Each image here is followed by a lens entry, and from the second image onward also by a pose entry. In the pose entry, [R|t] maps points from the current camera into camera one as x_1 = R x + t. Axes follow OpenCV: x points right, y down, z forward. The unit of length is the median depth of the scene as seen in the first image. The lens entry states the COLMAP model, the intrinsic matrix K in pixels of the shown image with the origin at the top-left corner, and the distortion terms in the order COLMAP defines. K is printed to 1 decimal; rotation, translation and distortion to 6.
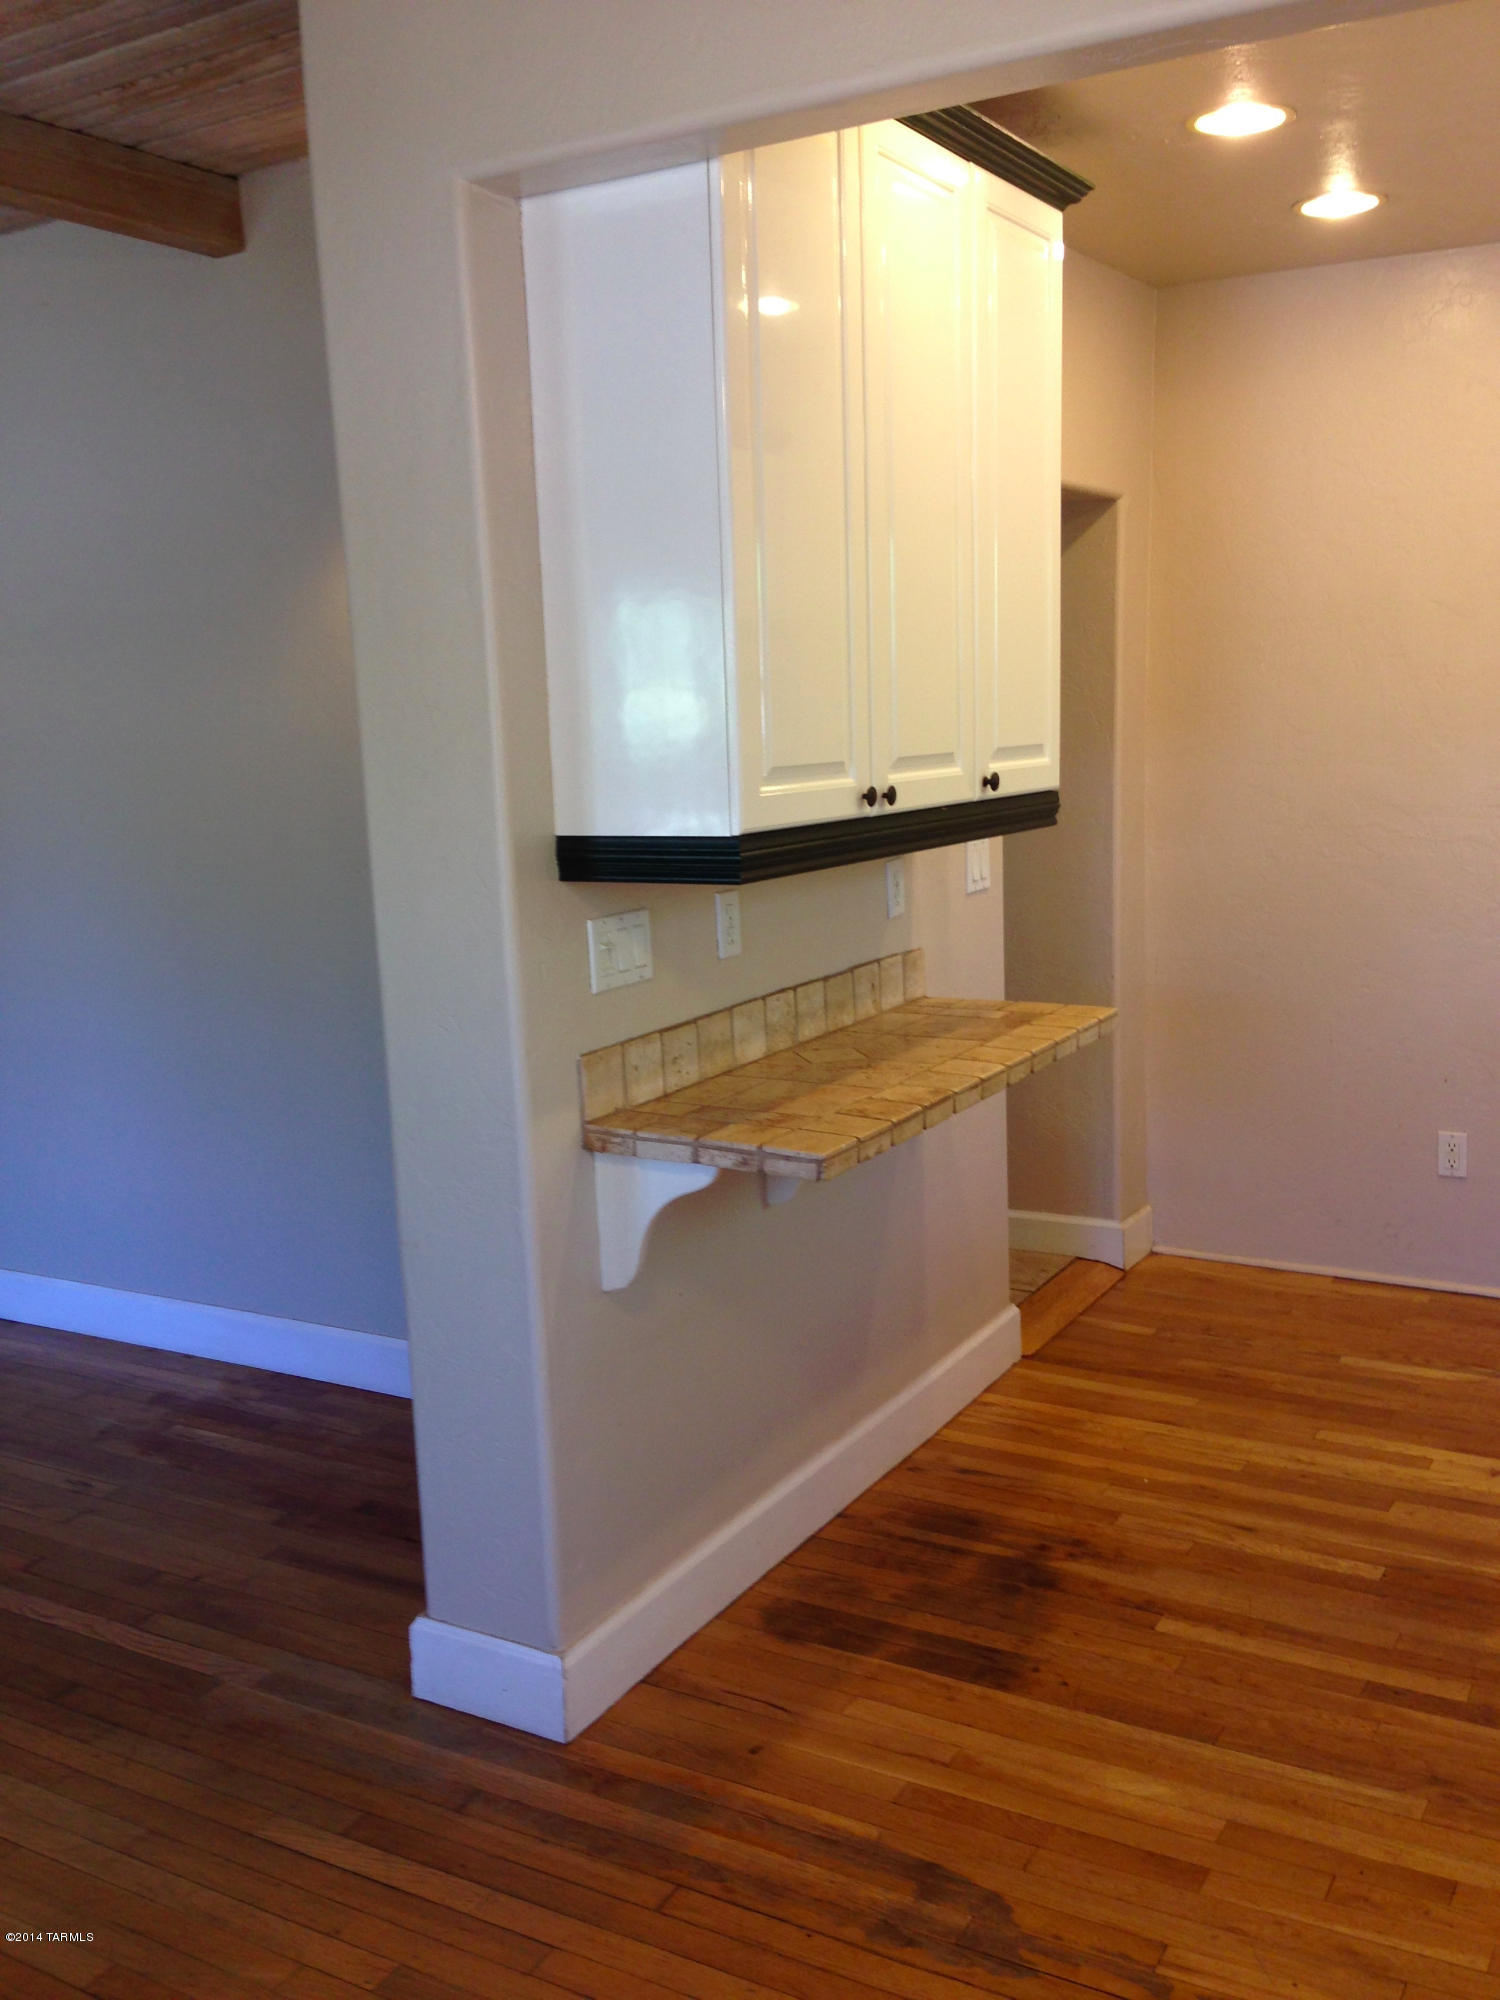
lens RADIAL K [[1825.9, 0, 750.0], [0, 1825.9, 1000.0], [0, 0, 1]] dist [0.158223, -0.275581]
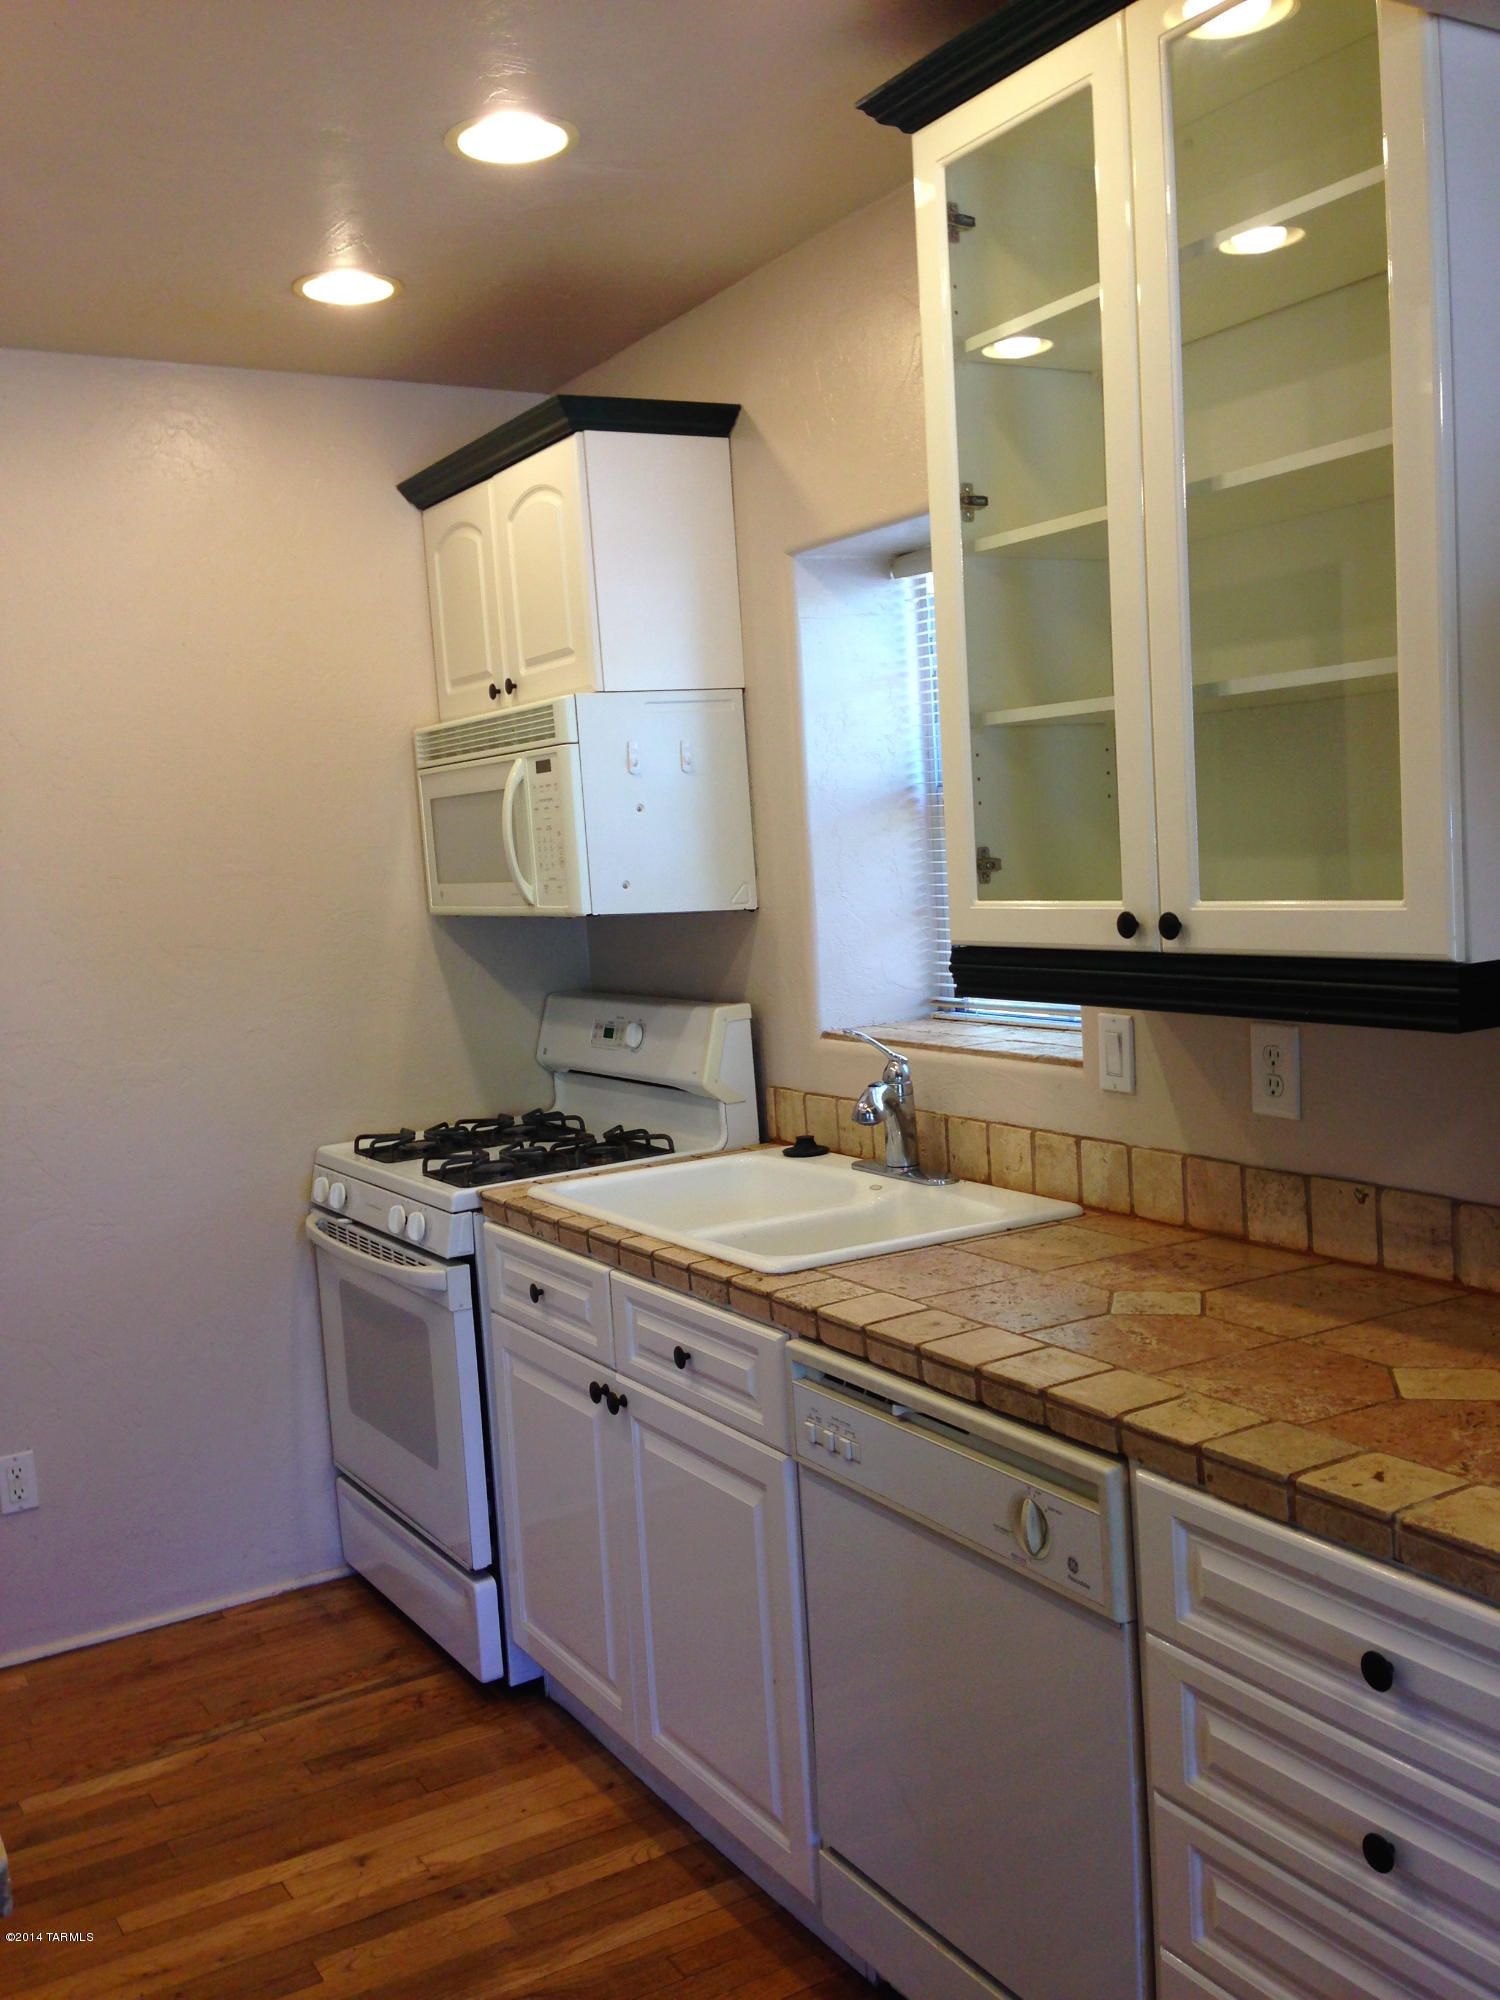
lens RADIAL K [[1825.9, 0, 750.0], [0, 1825.9, 1000.0], [0, 0, 1]] dist [0.158223, -0.275581]
pose [[0.471928, -0.064888, 0.879246, -0.221440], [0.176454, 0.984061, -0.022086, -0.065068], [-0.863798, 0.165570, 0.475856, 0.504294]]
